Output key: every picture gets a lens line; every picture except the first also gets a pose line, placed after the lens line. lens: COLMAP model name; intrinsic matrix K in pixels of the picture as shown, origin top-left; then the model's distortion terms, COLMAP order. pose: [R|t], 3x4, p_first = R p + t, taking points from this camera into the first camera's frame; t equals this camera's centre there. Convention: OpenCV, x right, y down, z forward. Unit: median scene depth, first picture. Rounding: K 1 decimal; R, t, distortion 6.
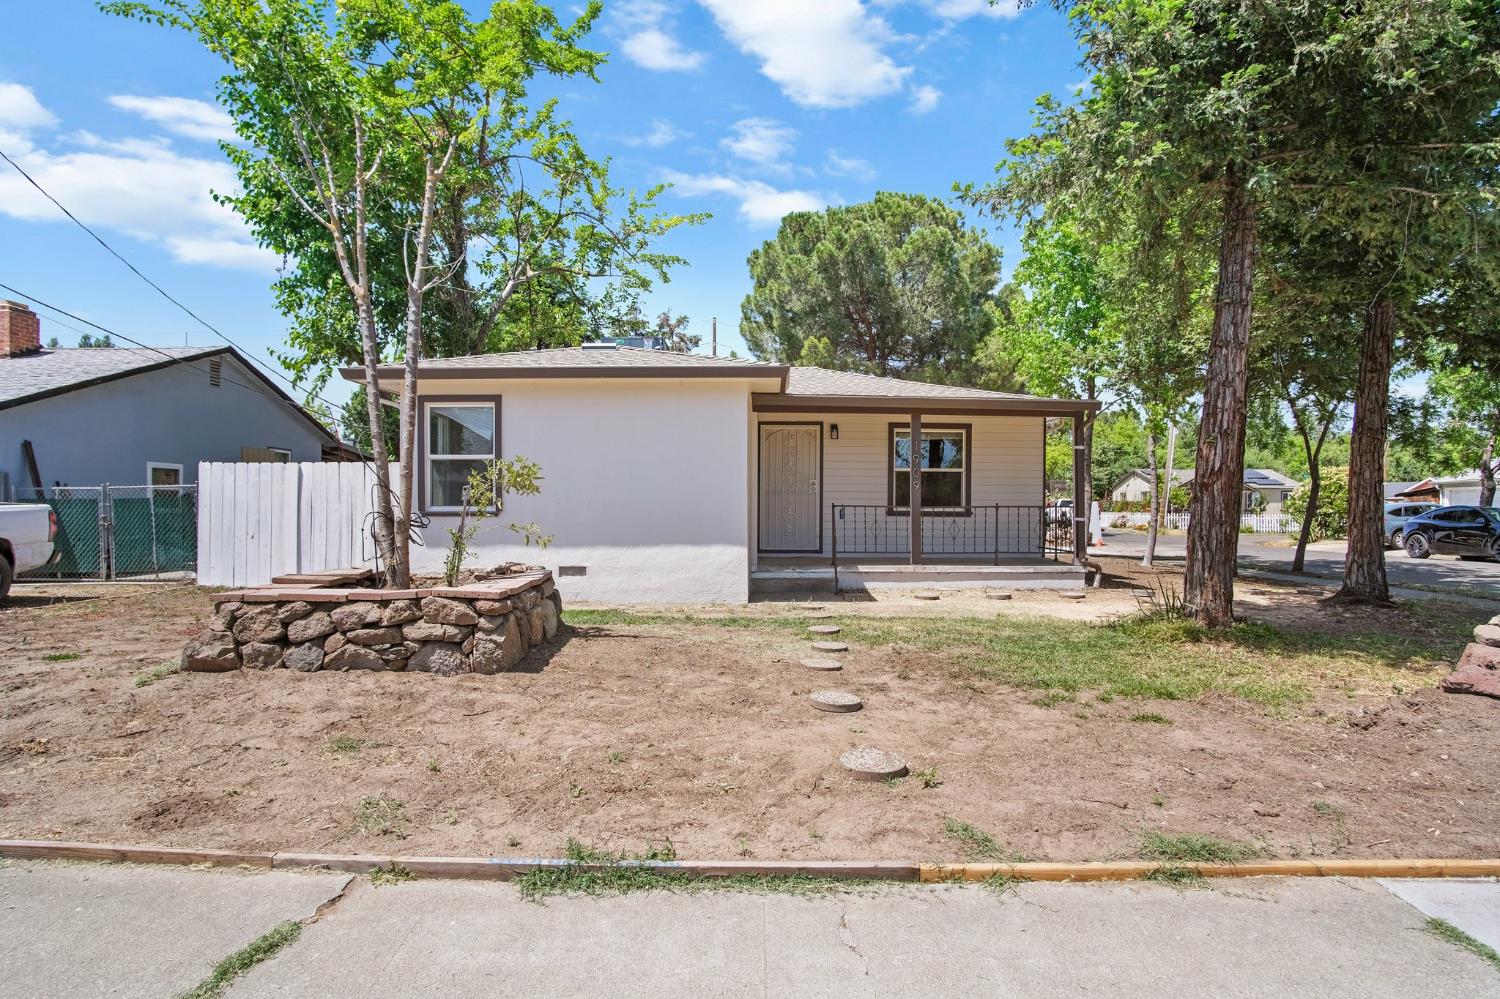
lens RADIAL K [[805.5, 0, 755.4], [0, 805.5, 512.9], [0, 0, 1]] dist [-0.026661, 0.000789]
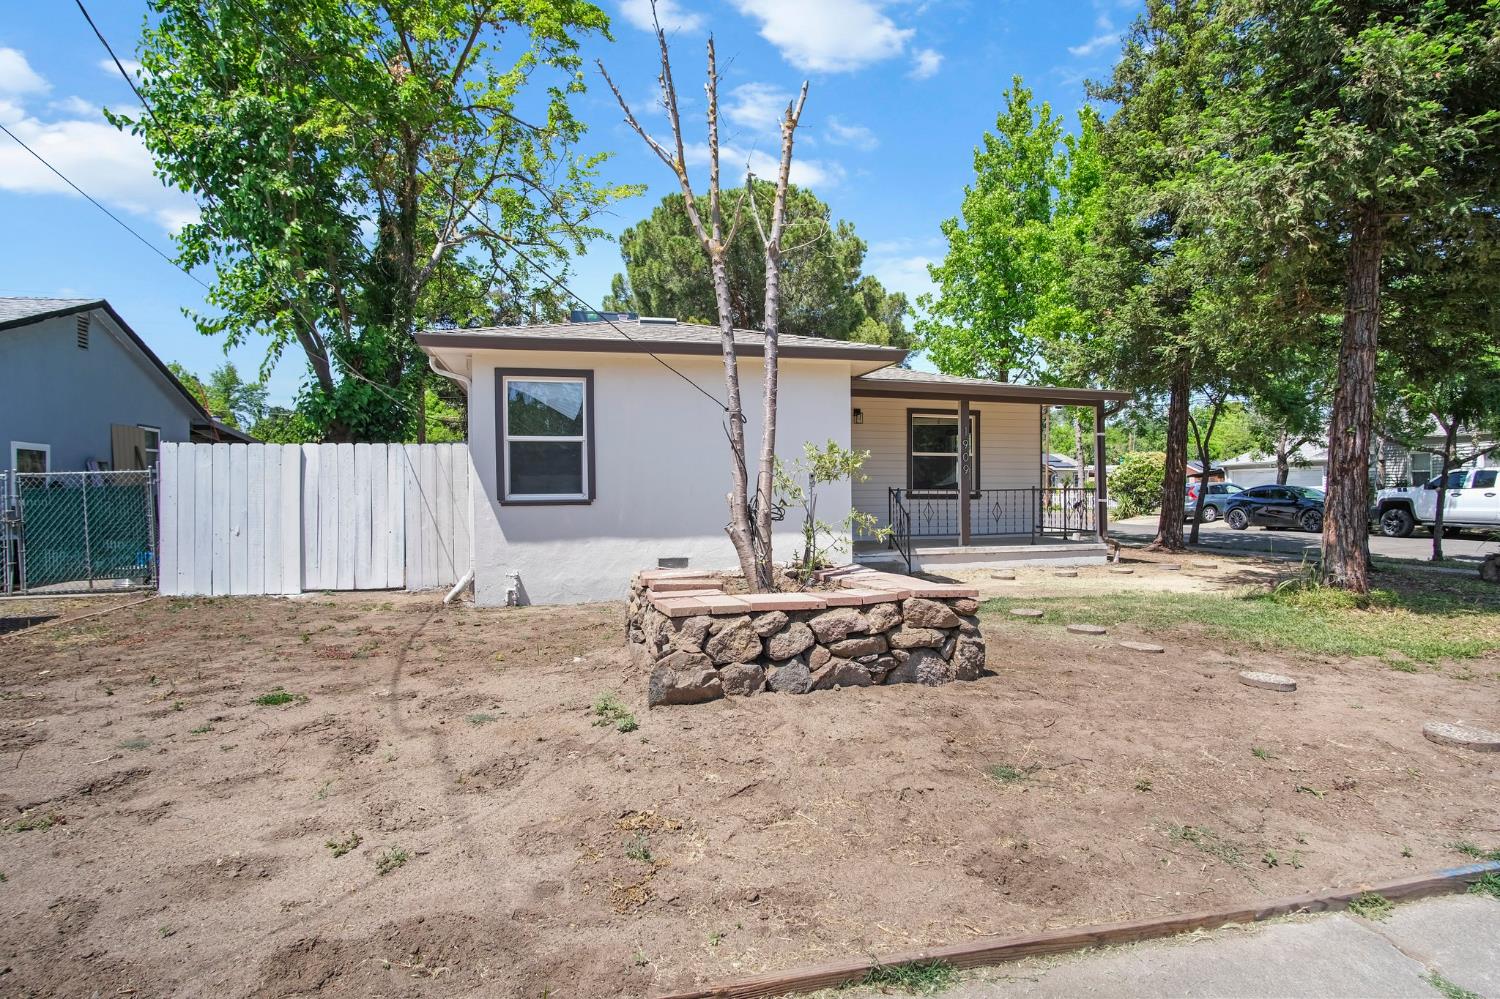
lens RADIAL K [[798.6, 0, 757.2], [0, 798.6, 499.8], [0, 0, 1]] dist [-0.026434, -0.000573]
pose [[0.967346, -0.011655, 0.253191, -0.322908], [0.010287, 0.999924, 0.006728, -0.004947], [-0.253250, -0.003904, 0.967393, 0.077173]]
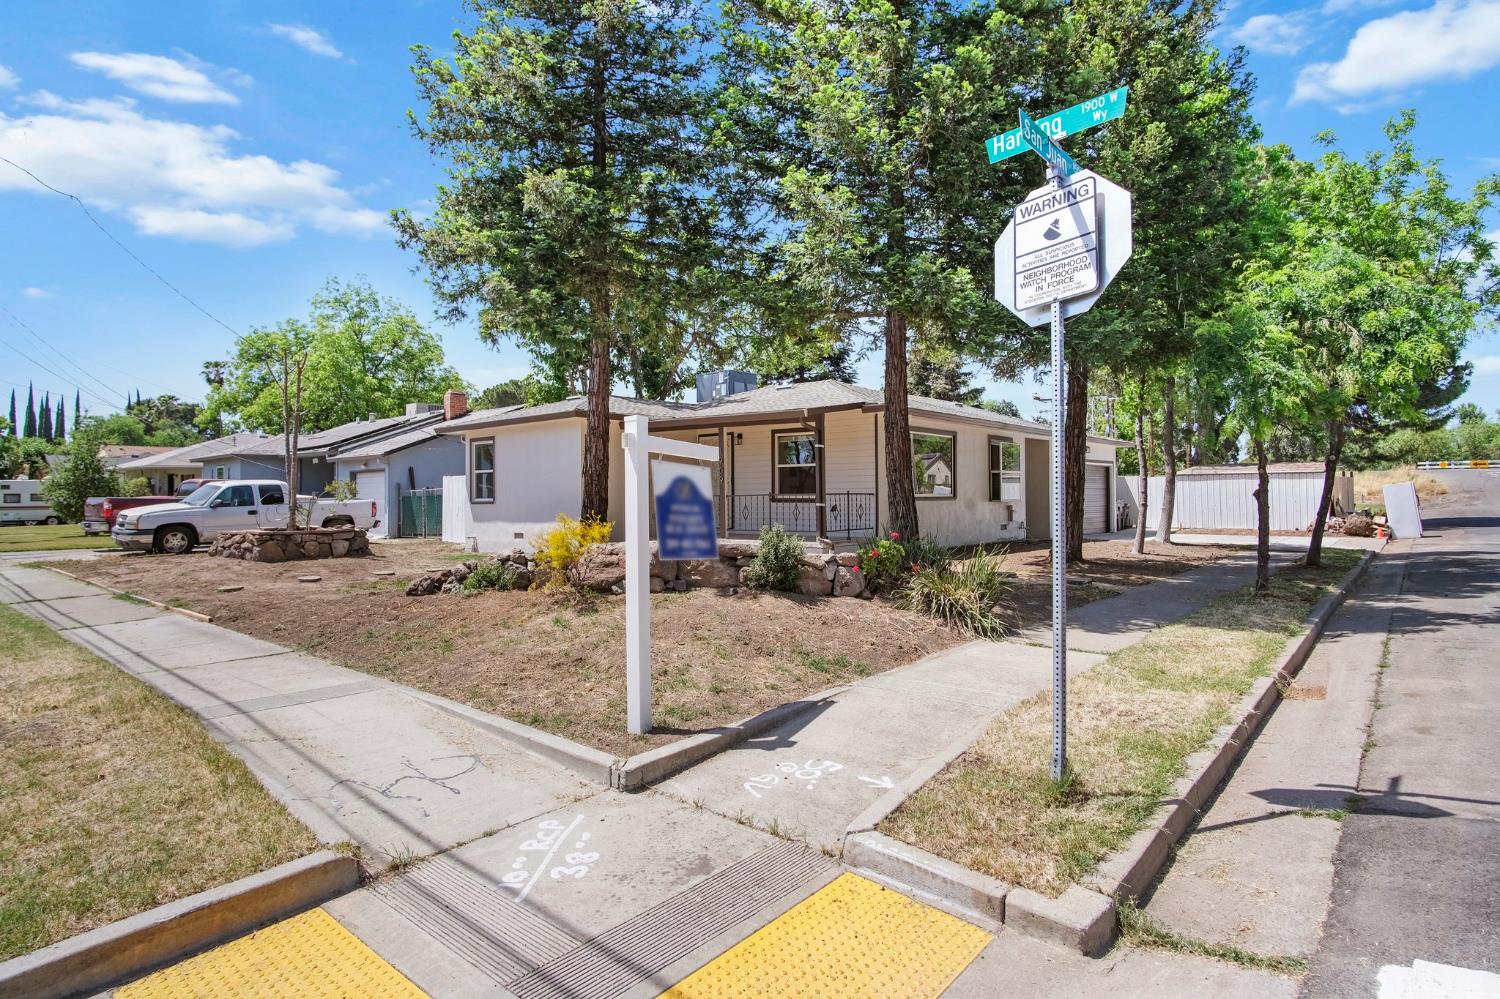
lens RADIAL K [[803.7, 0, 750.0], [0, 803.7, 499.5], [0, 0, 1]] dist [-0.030611, -0.000311]
pose [[0.773238, -0.007729, -0.634069, 1.103341], [0.007620, 0.999967, -0.002896, 0.003110], [0.634070, -0.002593, 0.773271, -0.013645]]
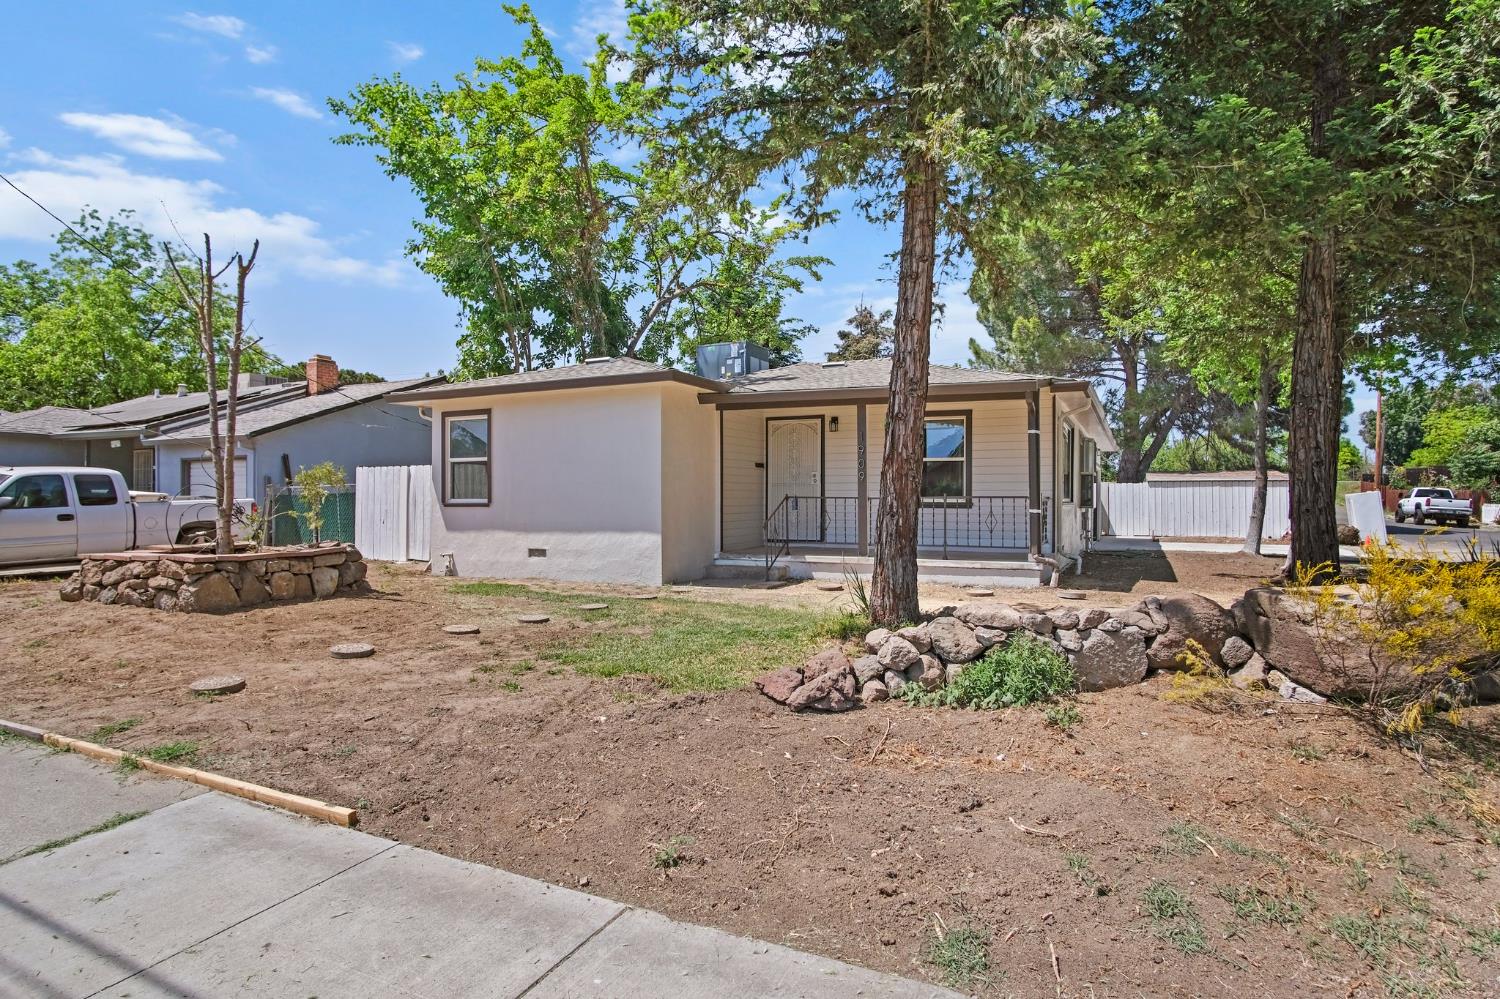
lens RADIAL K [[805.5, 0, 755.4], [0, 805.5, 512.9], [0, 0, 1]] dist [-0.026661, 0.000789]
pose [[0.909174, 0.003740, -0.416401, 0.499578], [0.000451, 0.999950, 0.009967, 0.000990], [0.416417, -0.009250, 0.909127, 0.043180]]
